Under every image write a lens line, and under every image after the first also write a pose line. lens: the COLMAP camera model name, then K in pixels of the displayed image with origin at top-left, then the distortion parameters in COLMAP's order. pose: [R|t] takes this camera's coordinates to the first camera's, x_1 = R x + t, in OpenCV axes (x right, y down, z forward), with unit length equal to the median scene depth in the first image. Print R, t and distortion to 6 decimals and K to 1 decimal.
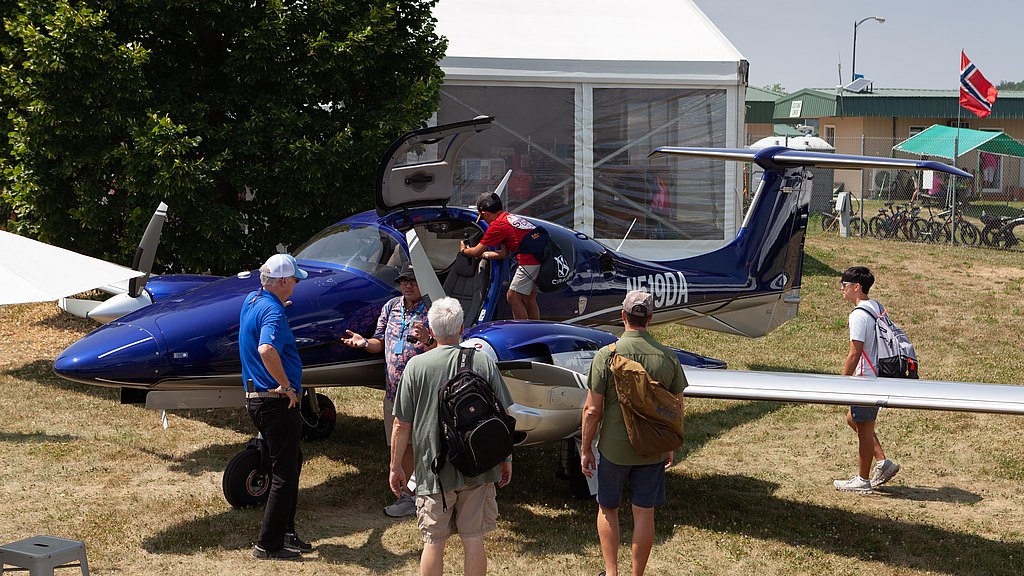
lens RADIAL K [[1761.4, 0, 512.0], [0, 1761.4, 288.0], [0, 0, 1]] dist [-0.056913, -0.053212]
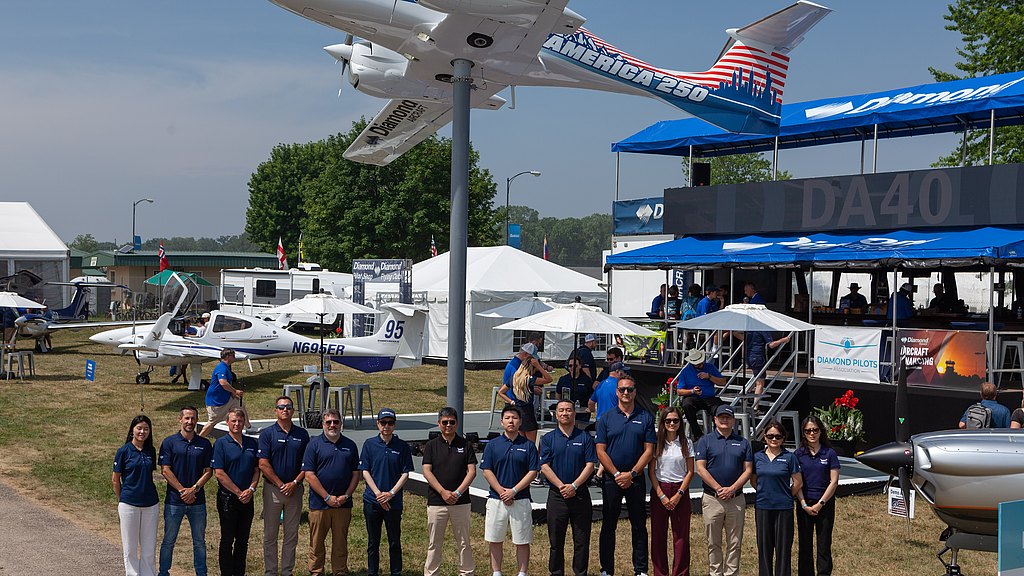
lens RADIAL K [[1491.4, 0, 456.3], [0, 1491.4, 288.3], [0, 0, 1]] dist [0.009639, 0.008812]
pose [[0.925179, -0.002037, 0.379525, -0.196007], [0.030704, 0.997110, -0.069497, 0.112748], [-0.378286, 0.075950, 0.922568, -1.394344]]
